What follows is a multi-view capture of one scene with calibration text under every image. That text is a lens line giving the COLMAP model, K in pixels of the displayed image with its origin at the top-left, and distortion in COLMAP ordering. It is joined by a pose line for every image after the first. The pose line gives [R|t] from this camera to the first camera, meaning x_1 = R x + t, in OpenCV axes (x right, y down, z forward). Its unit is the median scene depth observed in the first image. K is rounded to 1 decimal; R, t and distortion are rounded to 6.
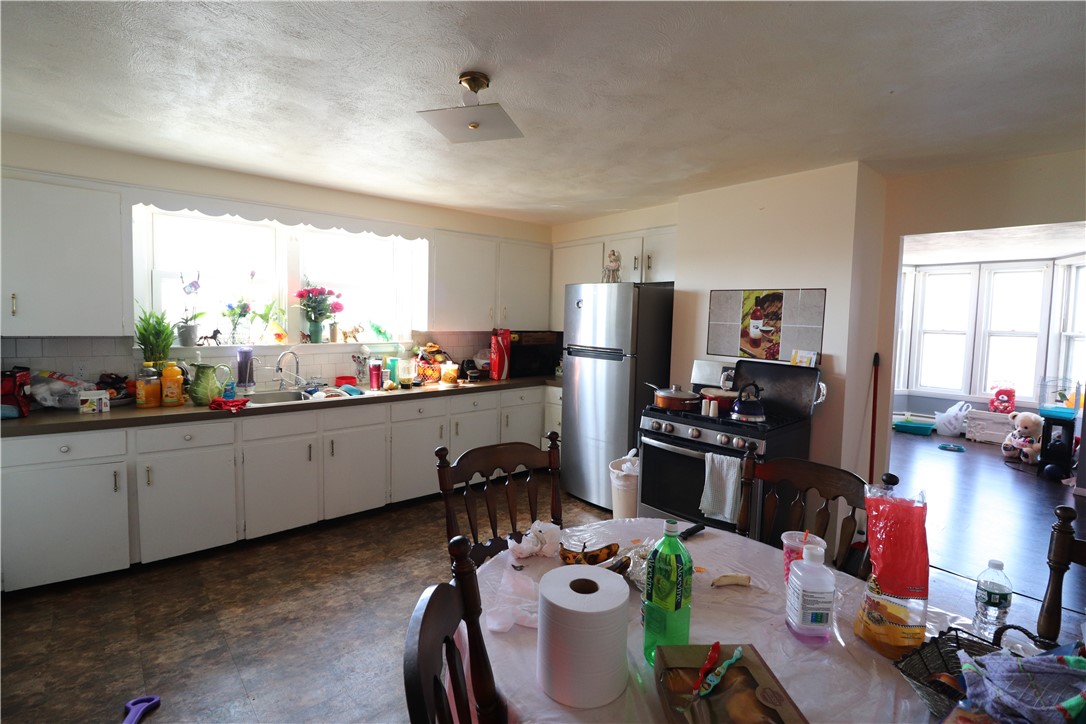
lens RADIAL K [[506.6, 0, 548.4], [0, 506.6, 355.7], [0, 0, 1]] dist [-0.016402, -0.001153]
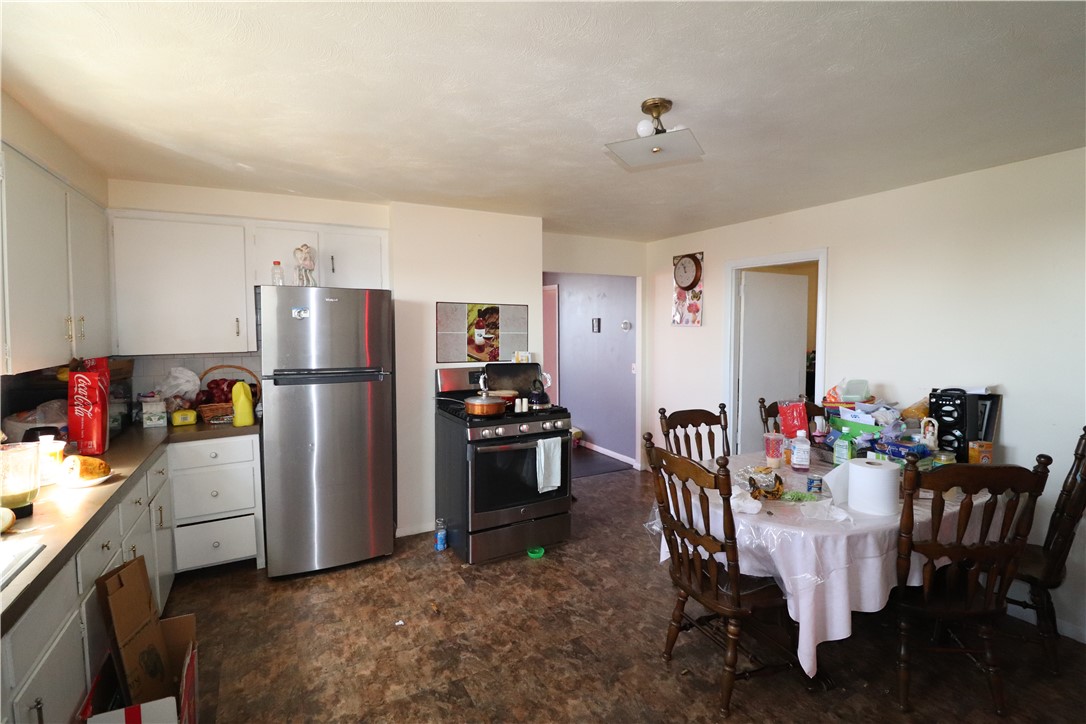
lens RADIAL K [[506.6, 0, 540.3], [0, 506.6, 356.9], [0, 0, 1]] dist [-0.016402, -0.001153]
pose [[0.192695, -0.082177, 0.977812, -0.902691], [0.075324, 0.994786, 0.068760, -0.095761], [-0.978363, 0.060403, 0.197880, 0.782924]]
